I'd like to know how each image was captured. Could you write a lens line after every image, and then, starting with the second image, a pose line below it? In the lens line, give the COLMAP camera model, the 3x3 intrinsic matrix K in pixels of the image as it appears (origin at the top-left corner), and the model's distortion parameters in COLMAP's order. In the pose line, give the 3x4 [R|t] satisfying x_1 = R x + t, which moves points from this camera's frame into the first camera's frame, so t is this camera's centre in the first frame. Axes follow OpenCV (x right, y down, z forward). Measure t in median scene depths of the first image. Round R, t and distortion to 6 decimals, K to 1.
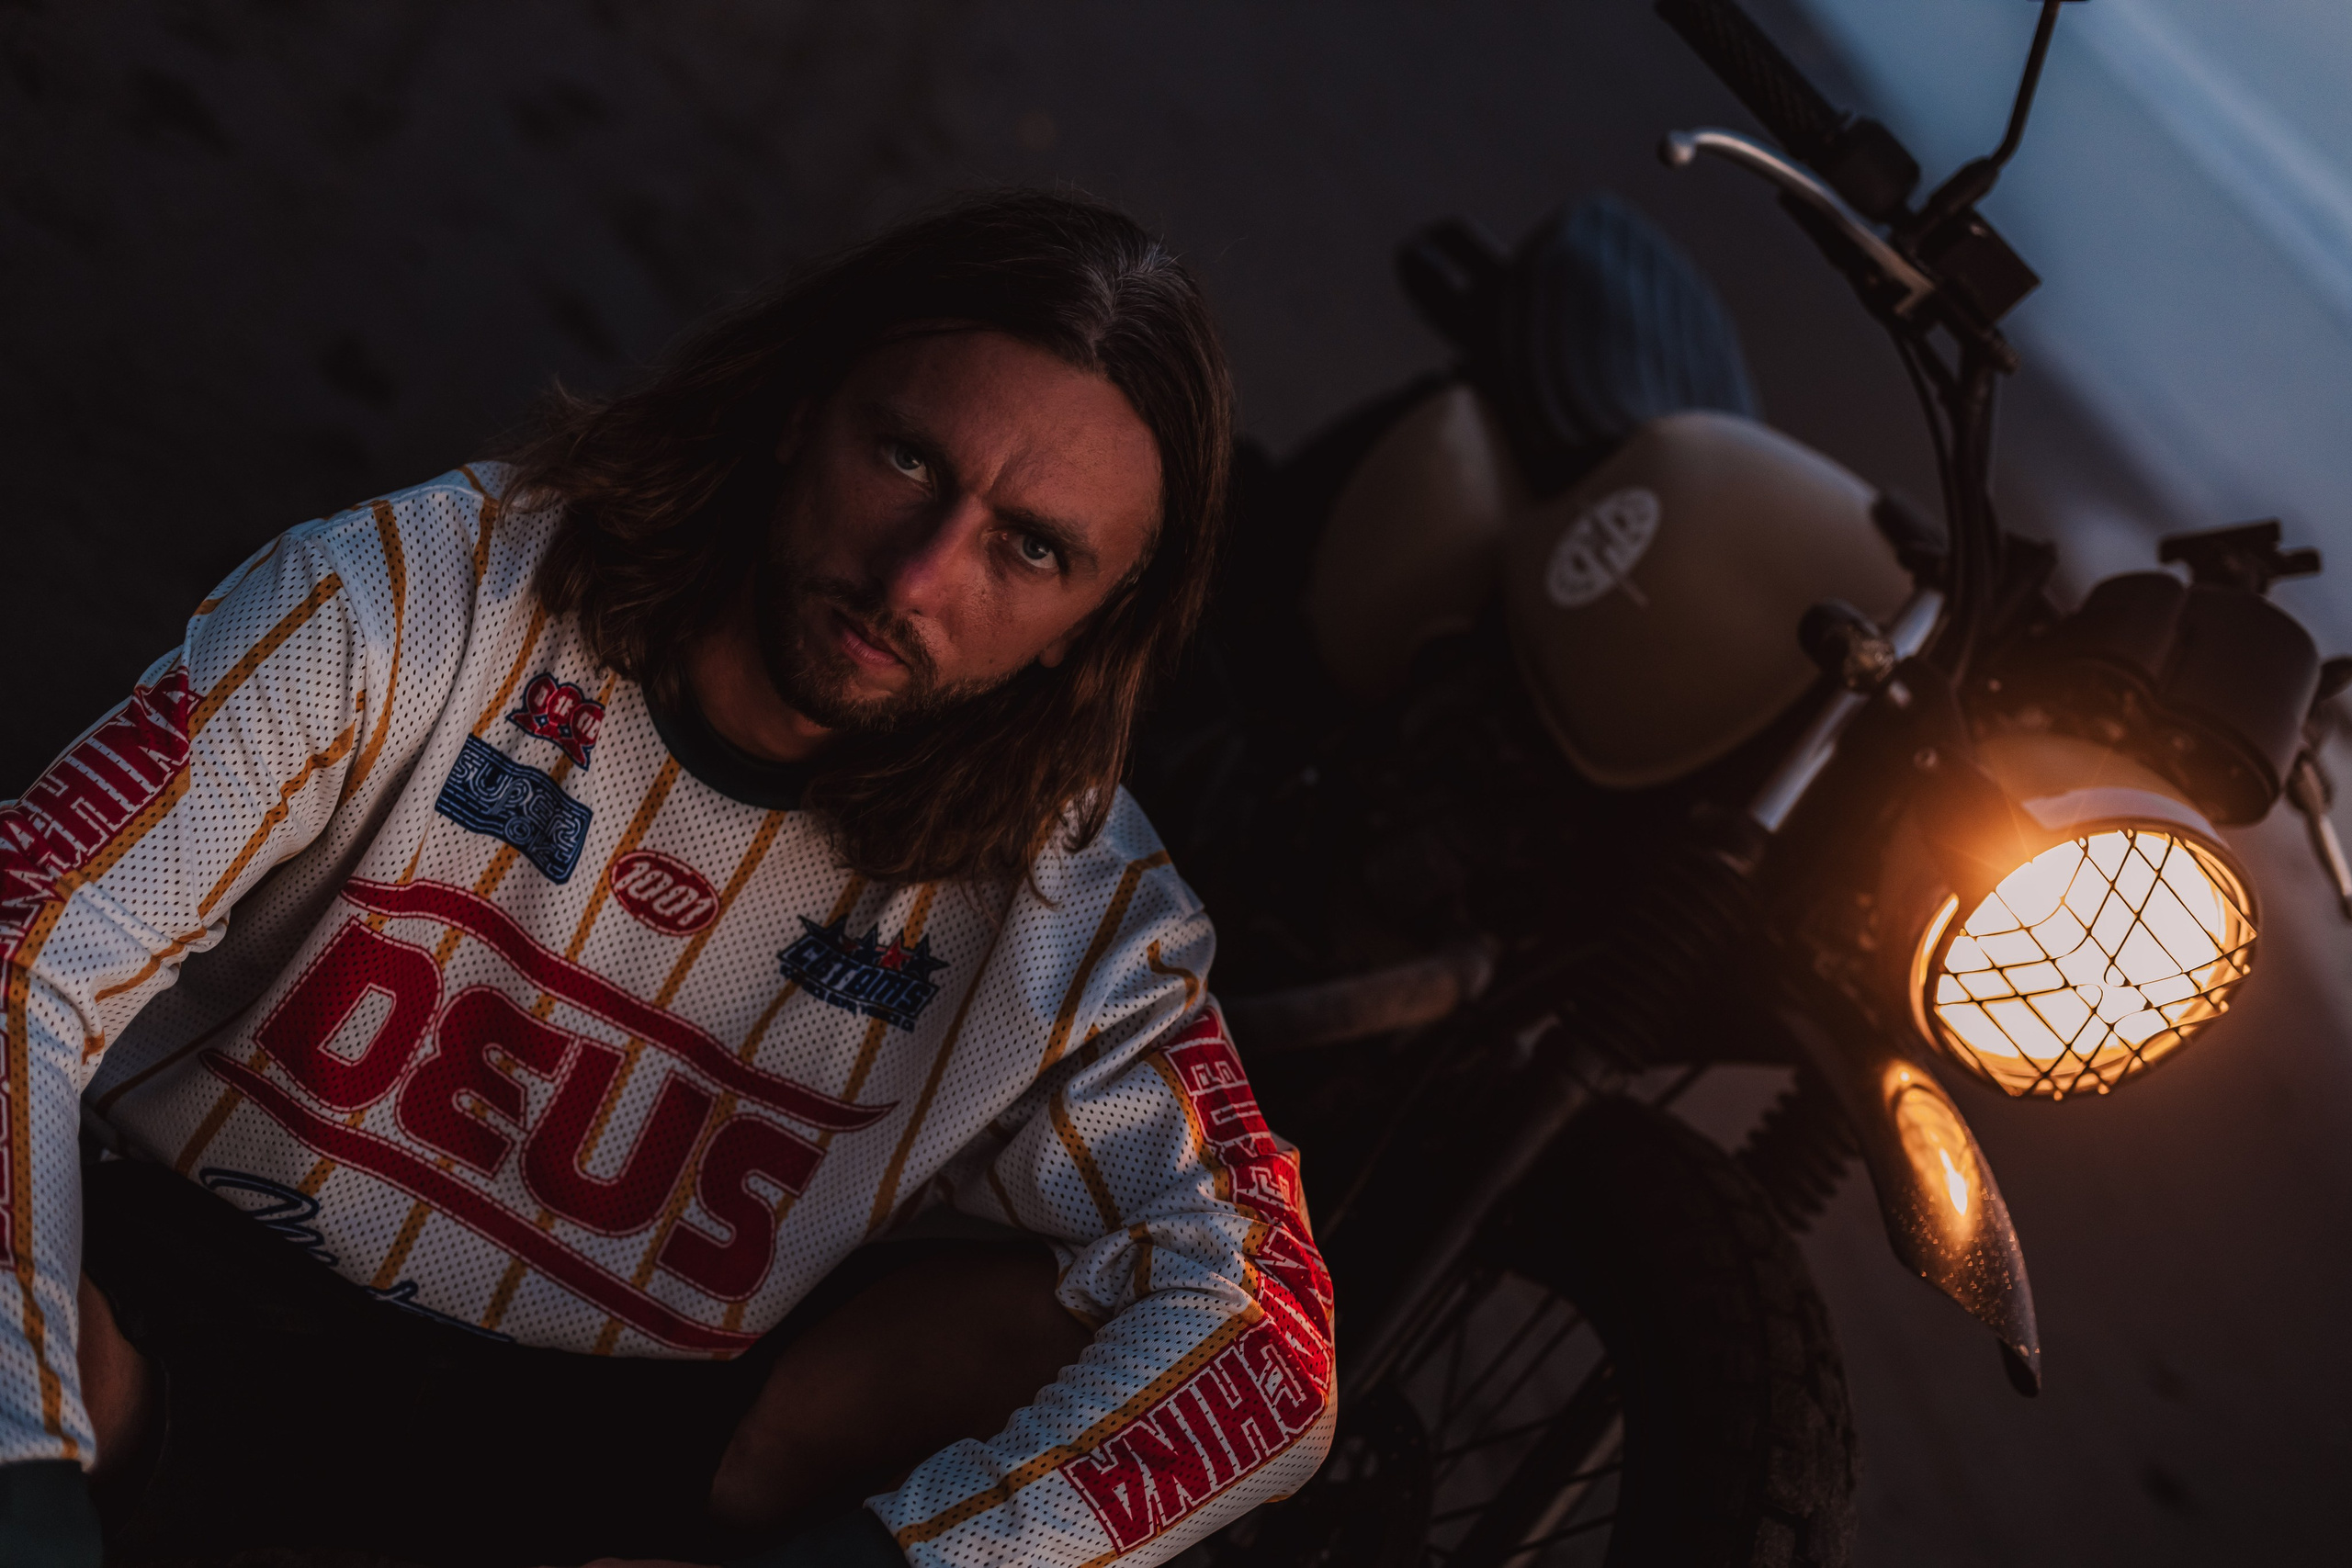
lens RADIAL K [[3312.4, 0, 1174.0], [0, 3312.4, 788.9], [0, 0, 1]] dist [-0.003910, 0.000000]
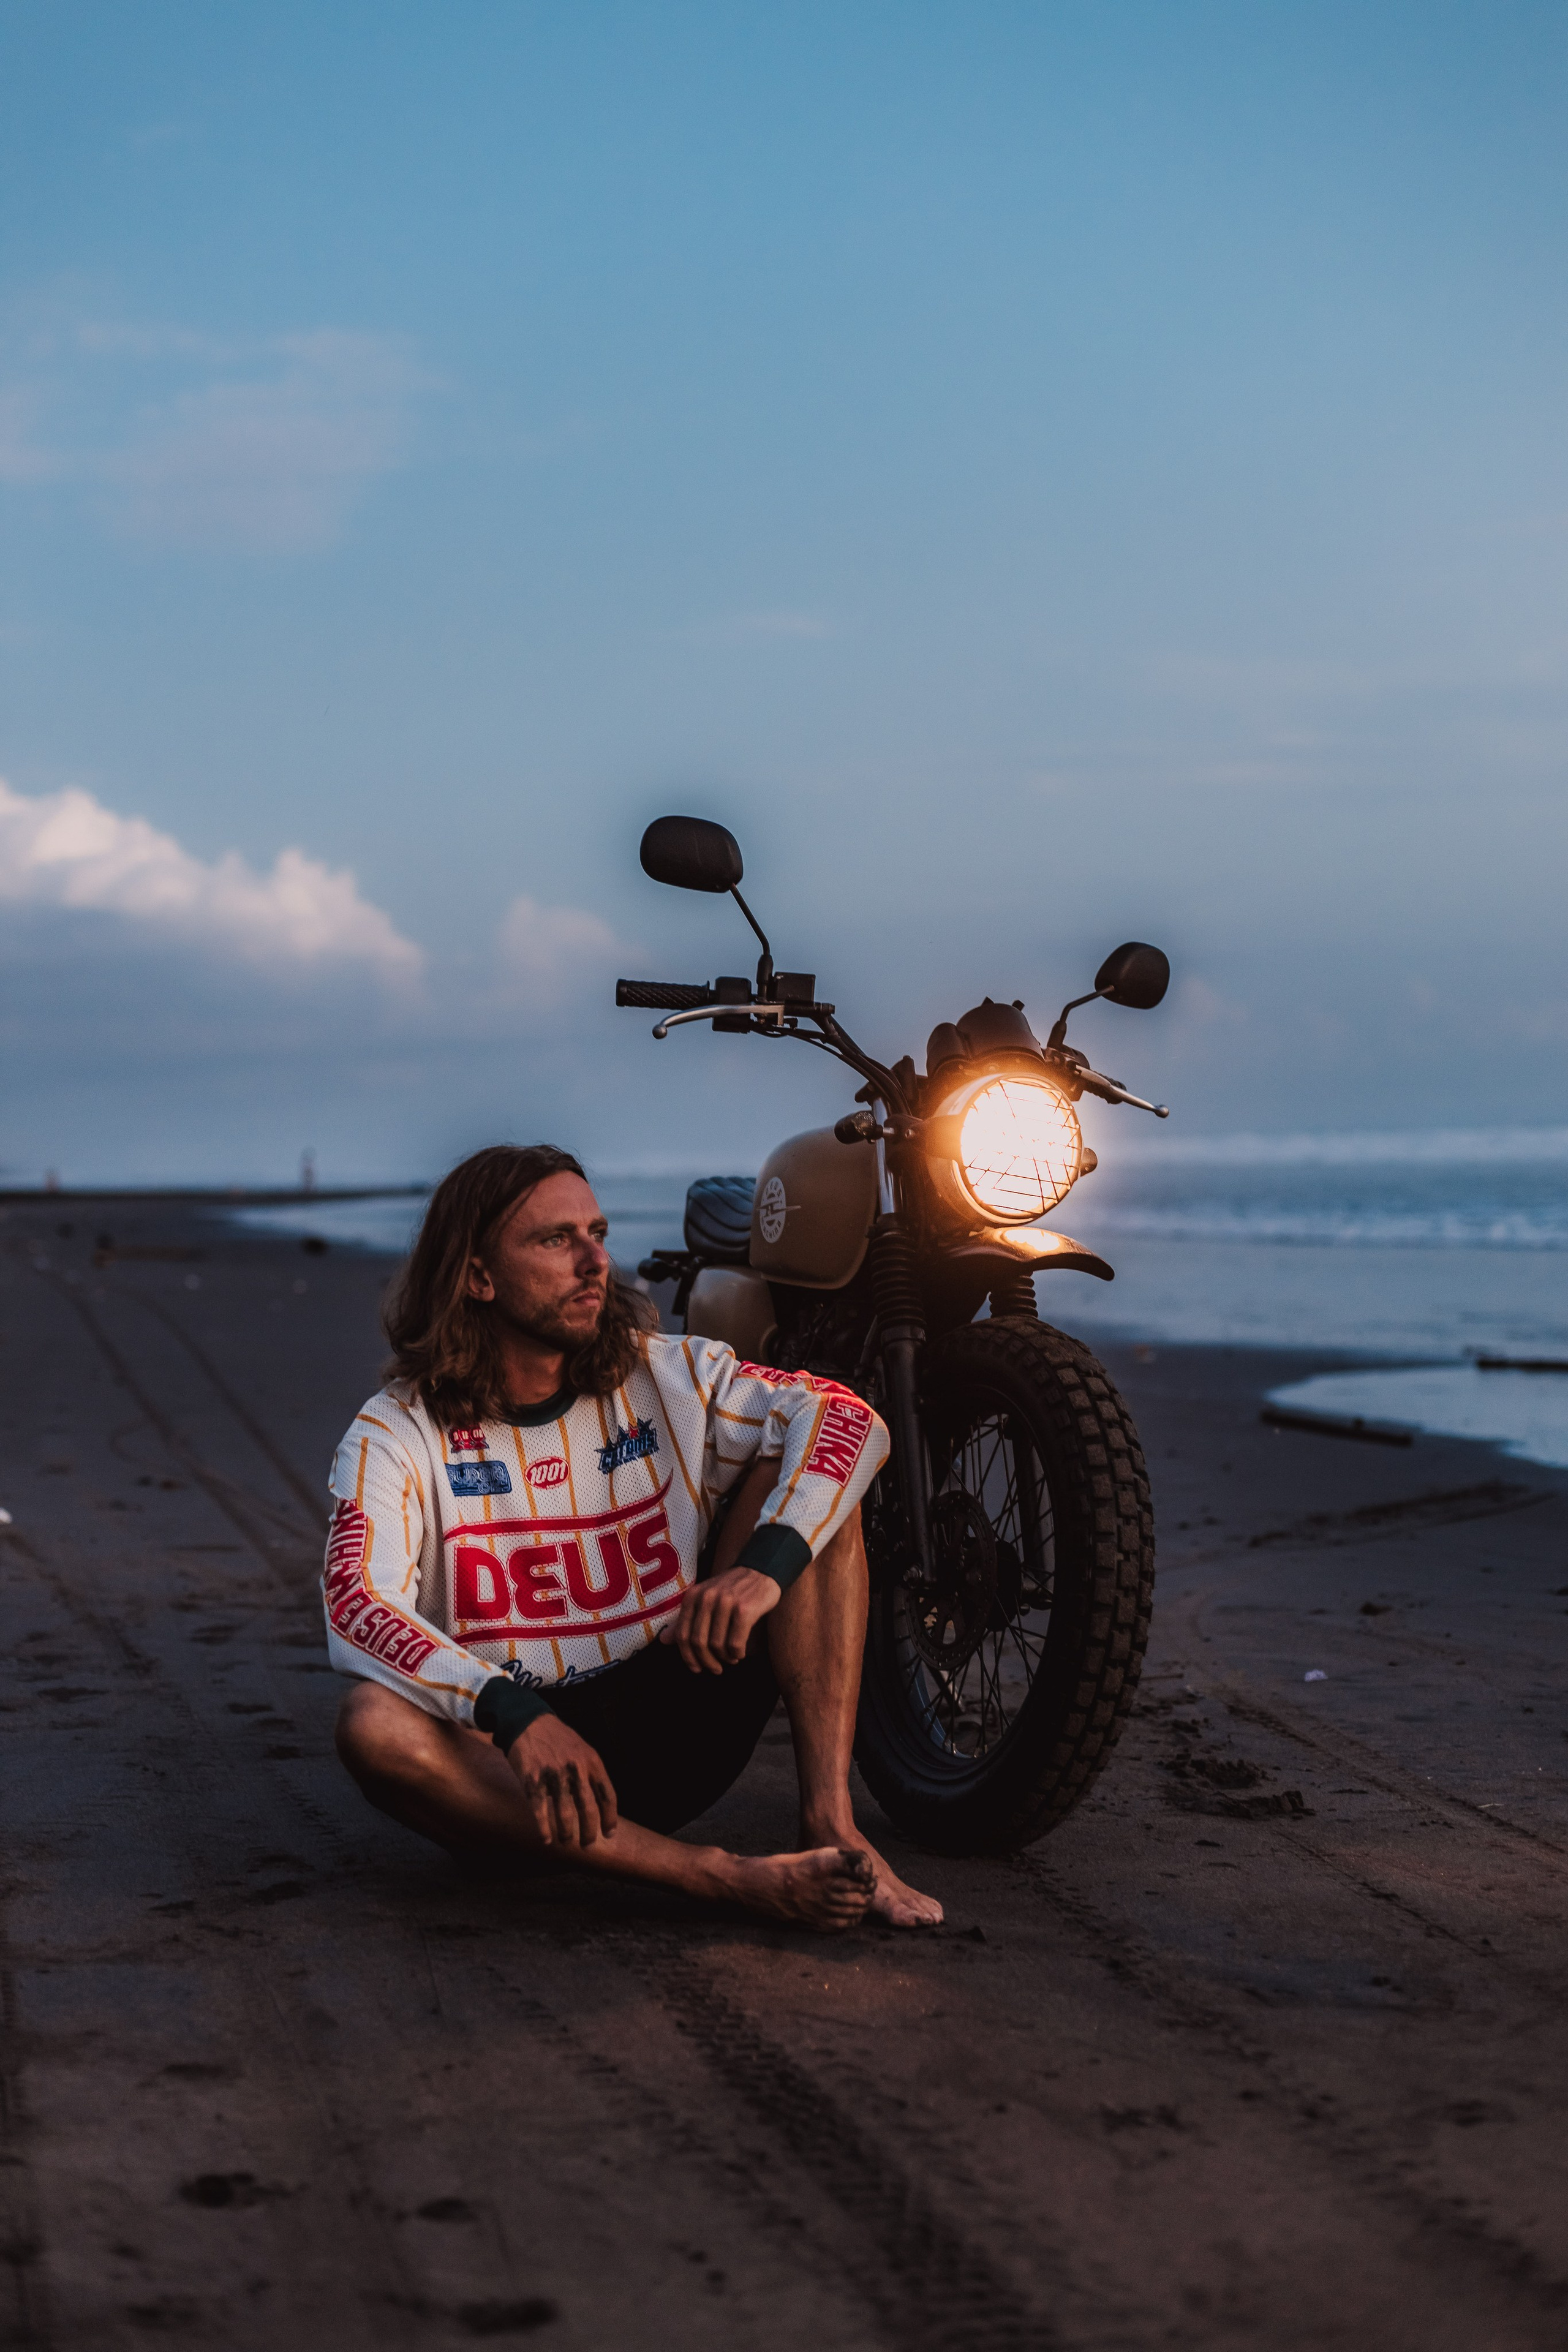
lens RADIAL K [[3312.7, 0, 778.7], [0, 3312.7, 1172.2], [0, 0, 1]] dist [-0.003910, 0.000000]
pose [[0.743657, -0.634757, 0.209899, -0.406995], [0.666287, 0.677780, -0.310928, 0.772357], [0.055099, 0.371077, 0.926966, -1.364514]]
